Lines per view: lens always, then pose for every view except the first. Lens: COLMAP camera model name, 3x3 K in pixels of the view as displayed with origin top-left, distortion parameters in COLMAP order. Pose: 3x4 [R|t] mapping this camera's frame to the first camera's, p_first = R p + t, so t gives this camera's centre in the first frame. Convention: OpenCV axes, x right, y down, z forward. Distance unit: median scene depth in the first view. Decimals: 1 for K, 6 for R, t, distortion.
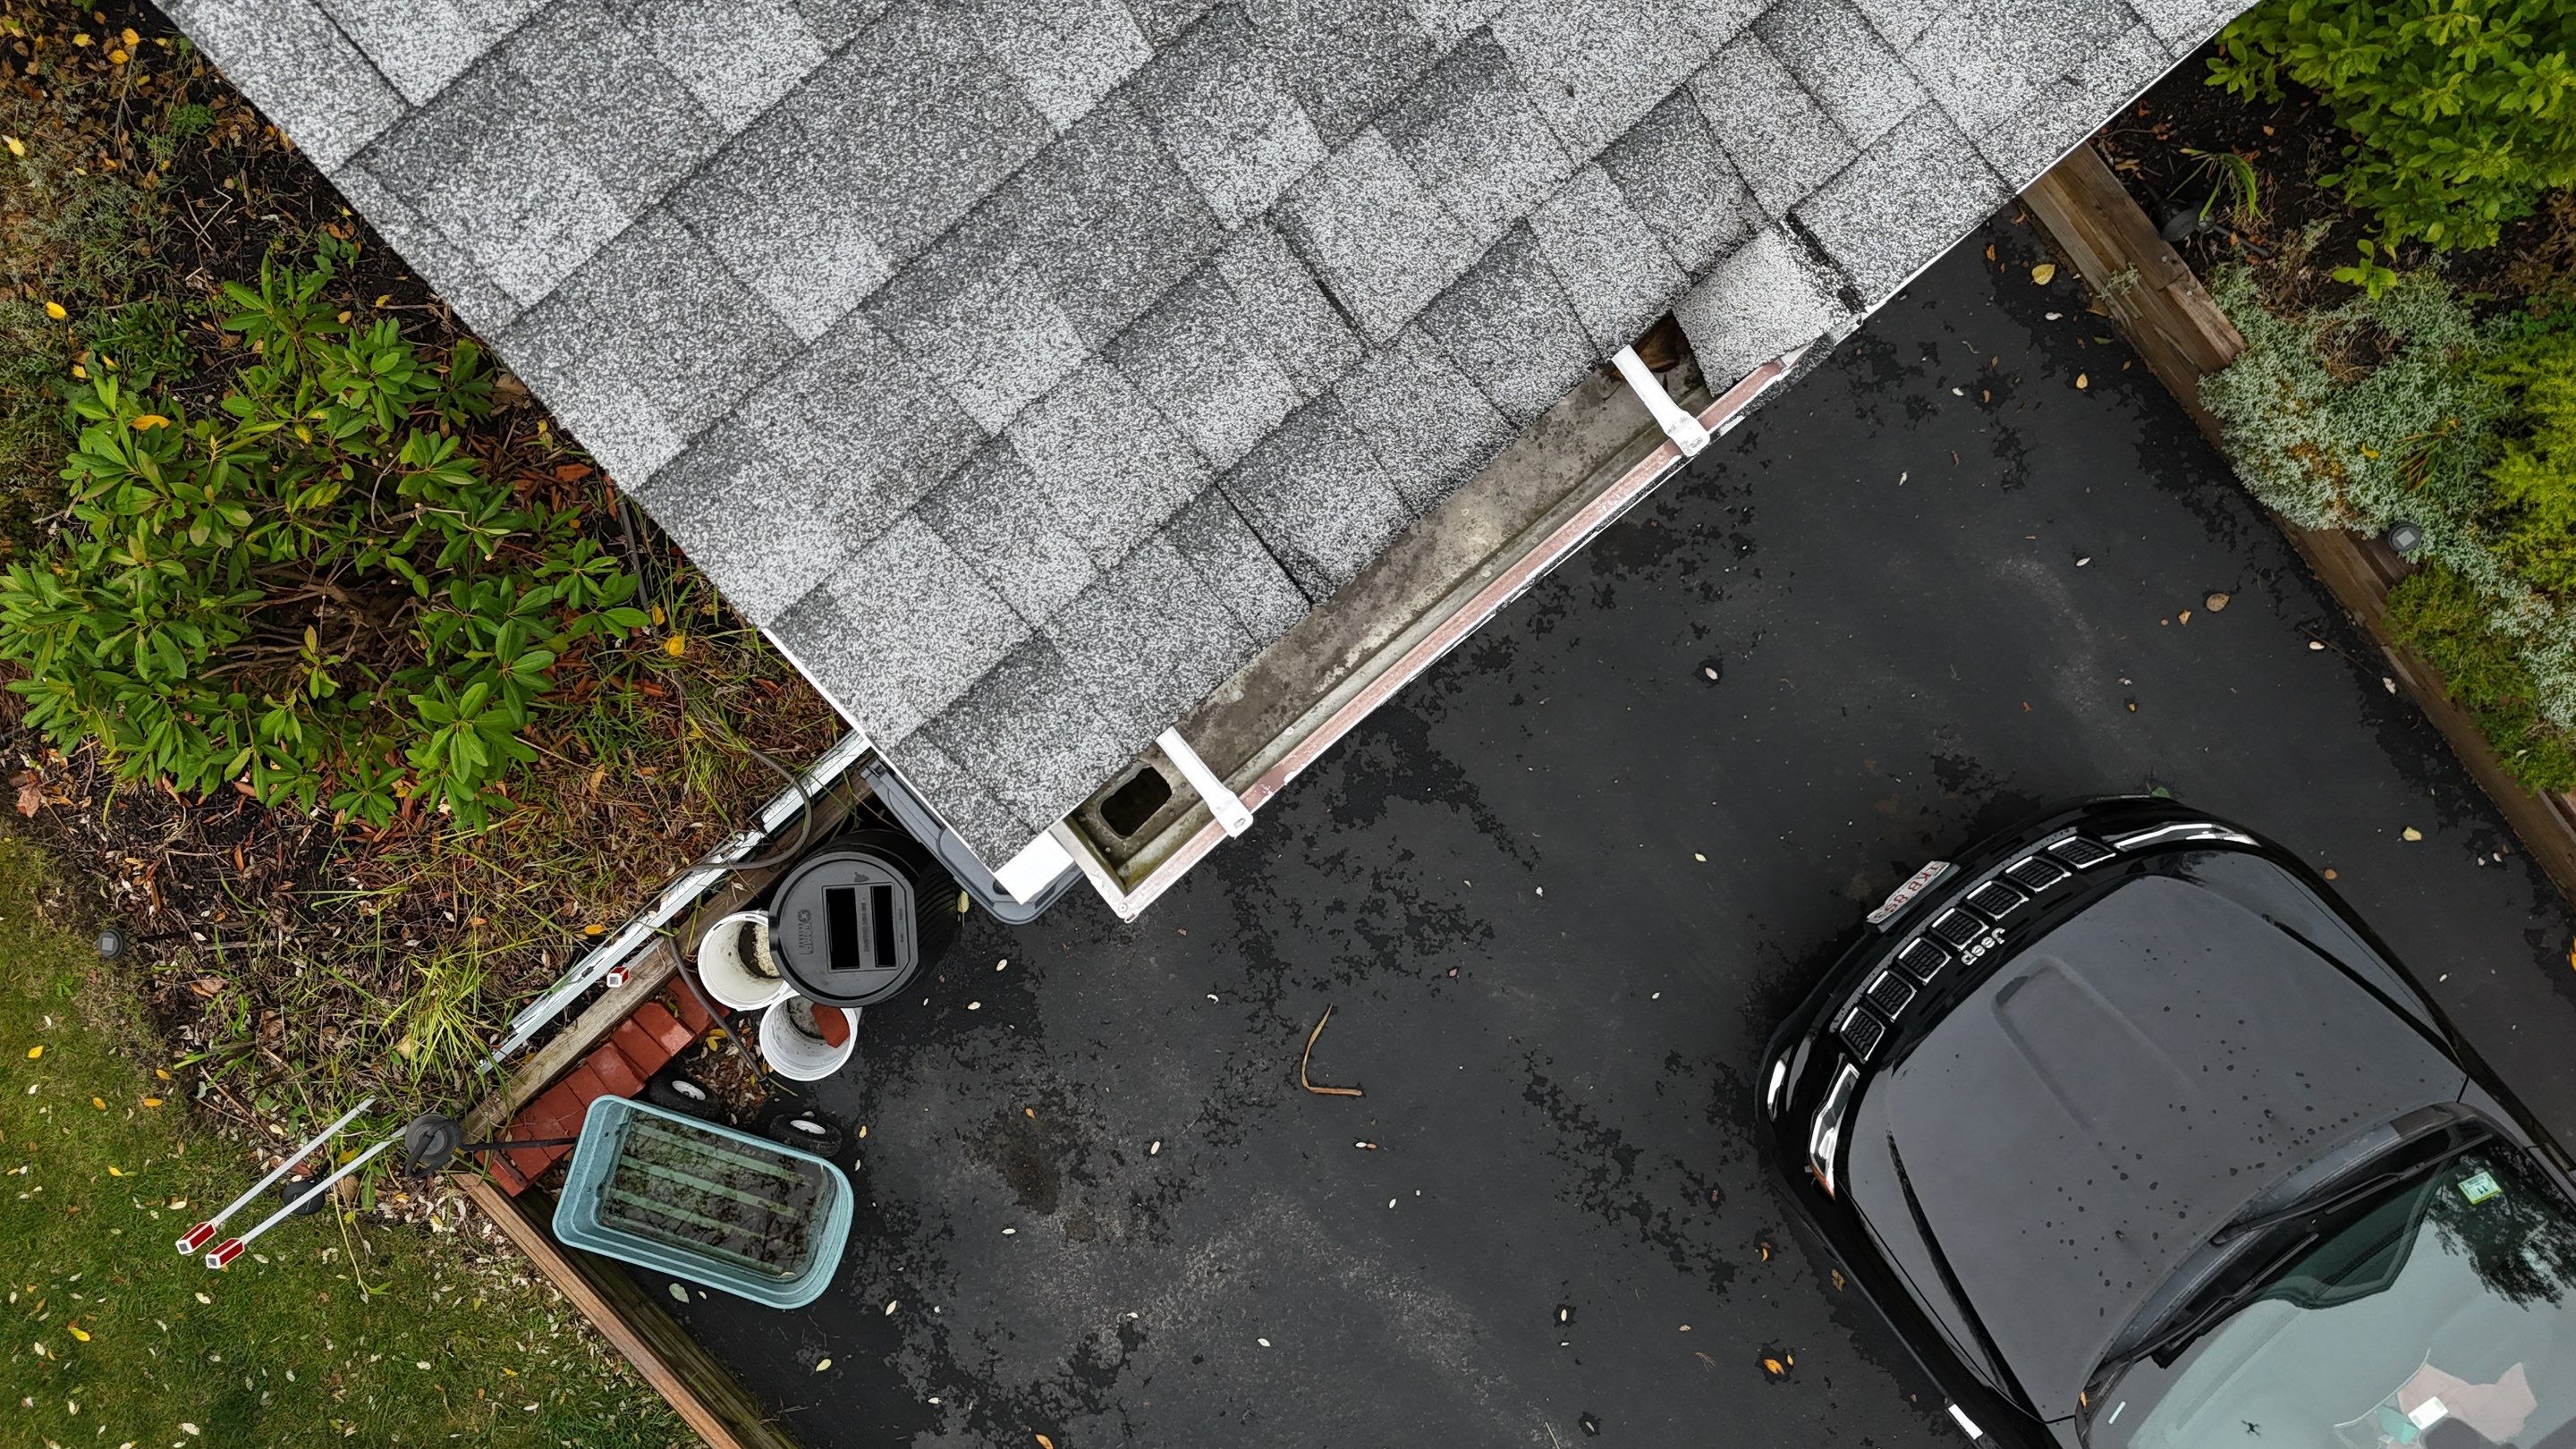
lens RADIAL K [[1880.3, 0, 1282.5], [0, 1880.3, 709.2], [0, 0, 1]] dist [0.059038, -0.052190]
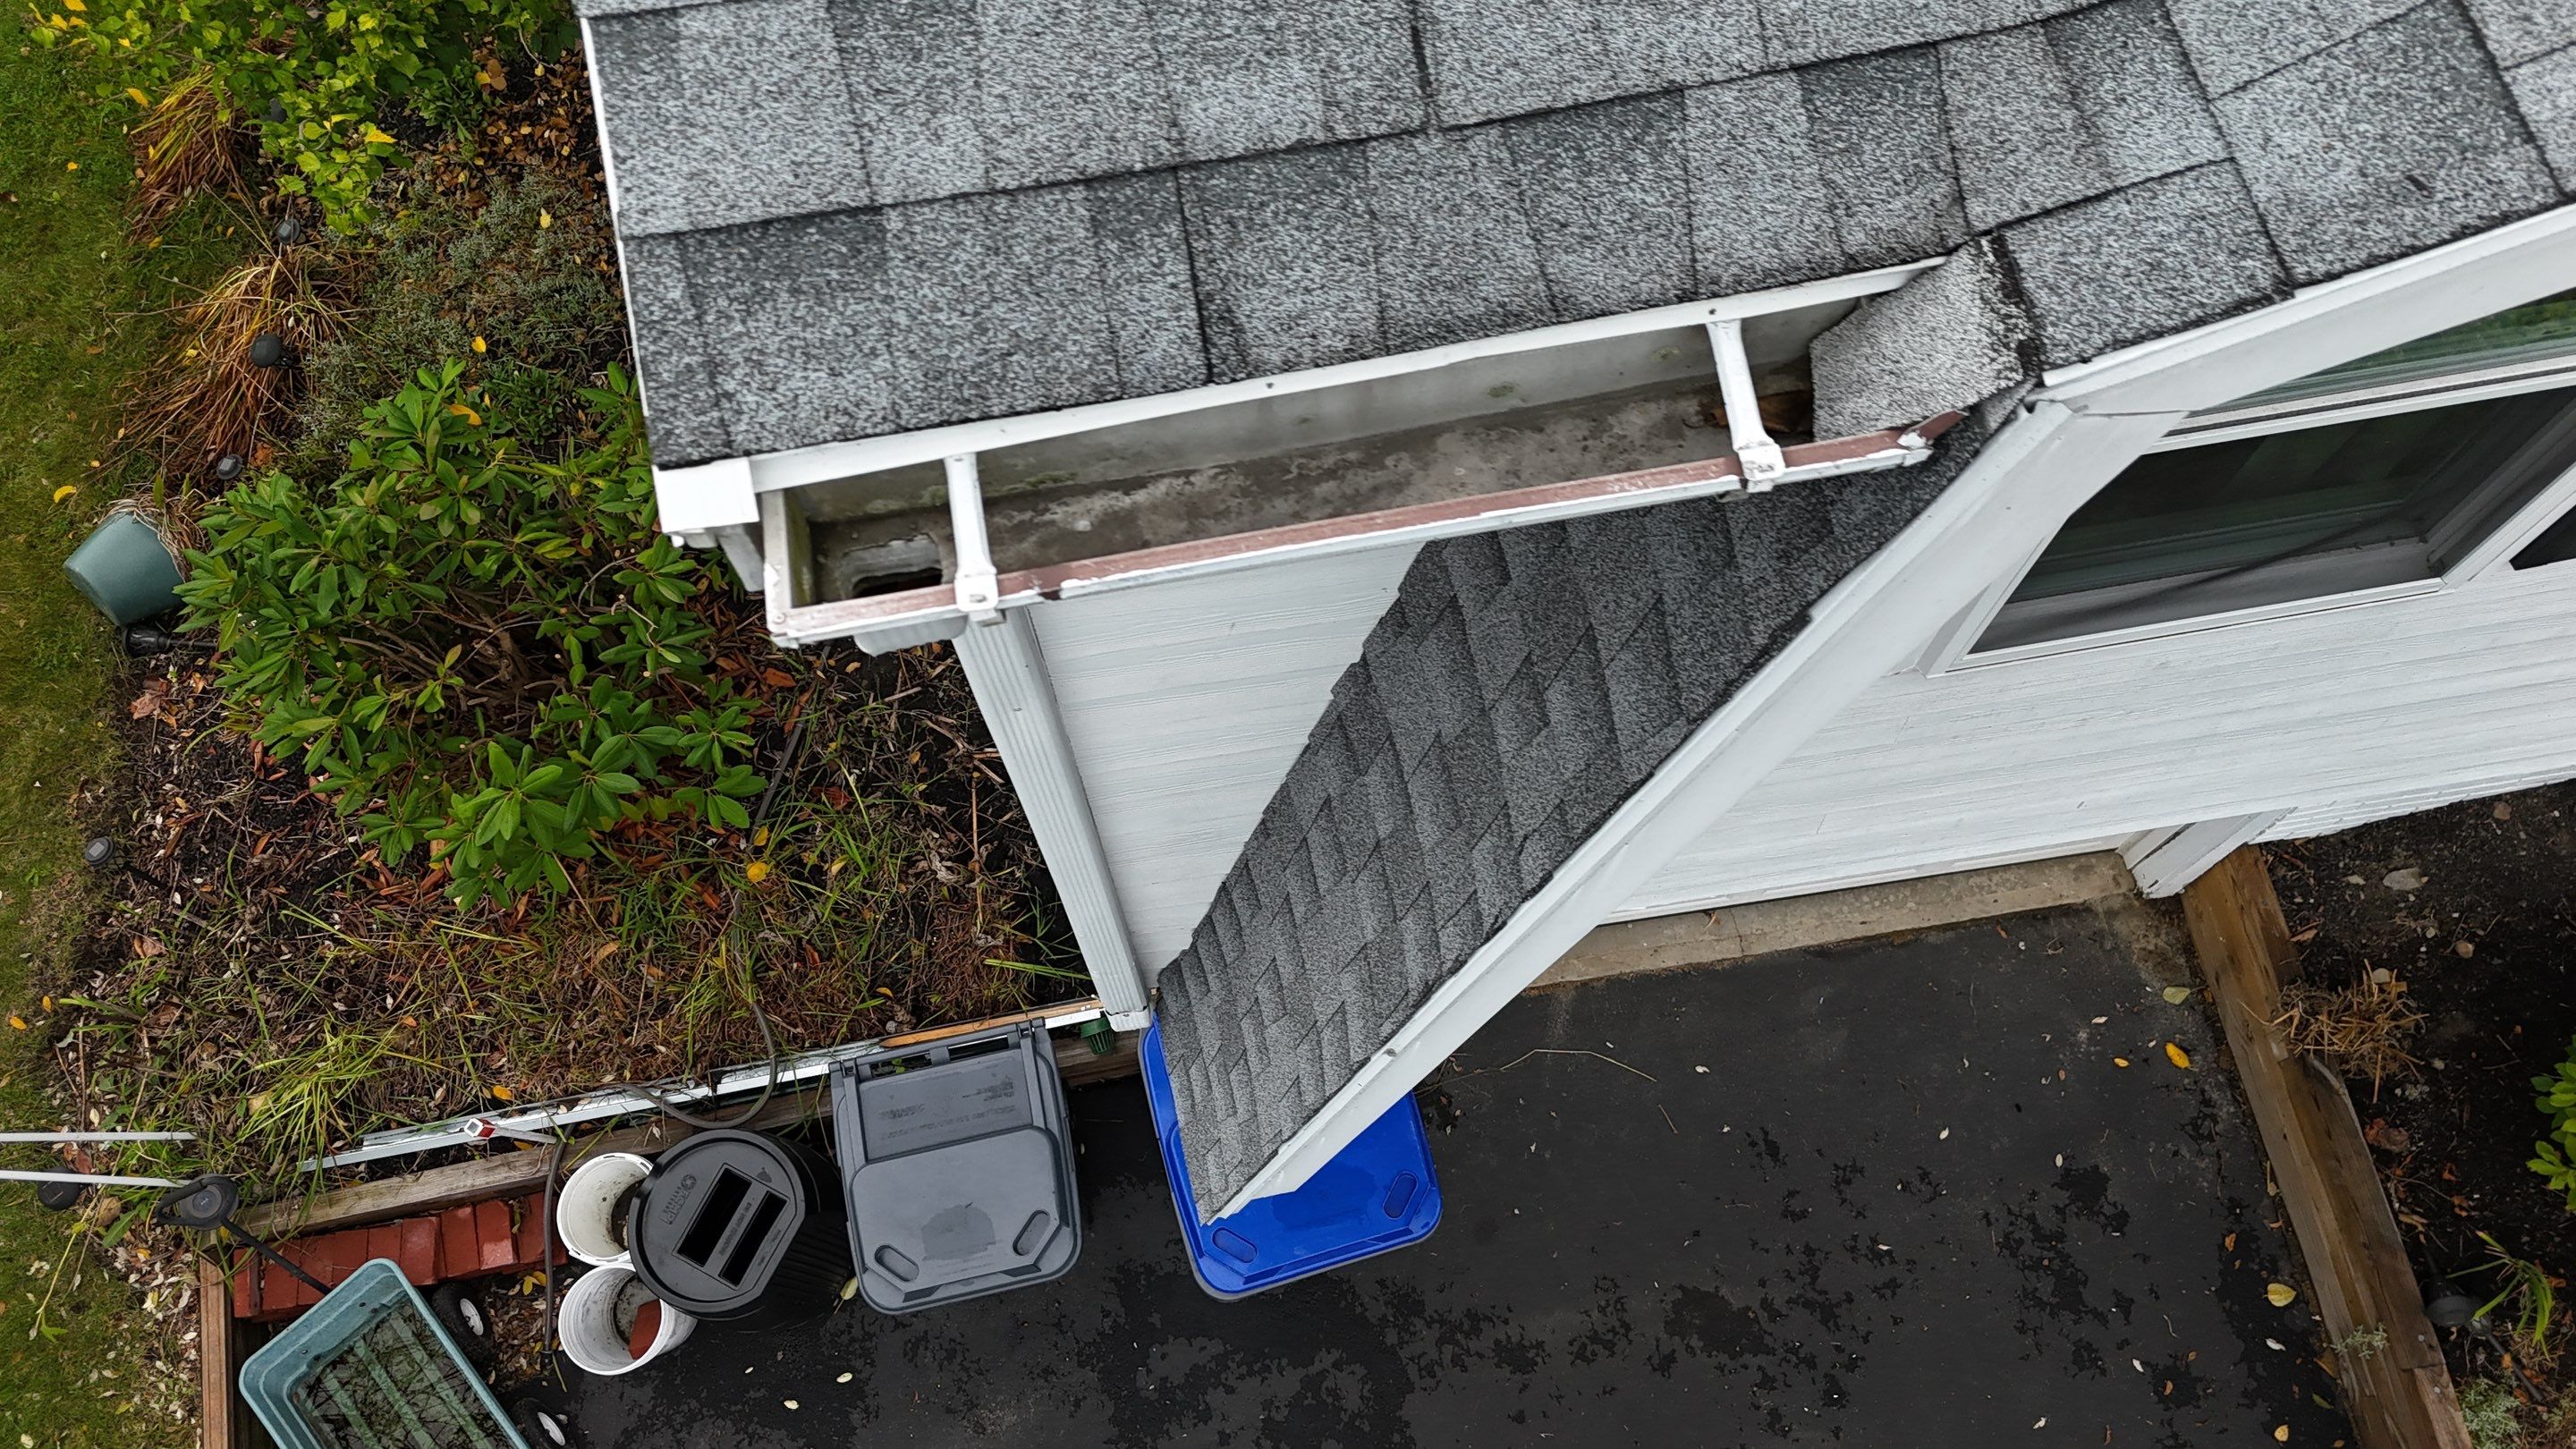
lens RADIAL K [[1880.3, 0, 1289.1], [0, 1880.3, 718.0], [0, 0, 1]] dist [0.059038, -0.052190]
pose [[0.864125, 0.462045, -0.199503, 0.065328], [-0.503072, 0.804307, -0.316242, 0.070305], [0.014343, 0.373637, 0.927464, 0.088317]]
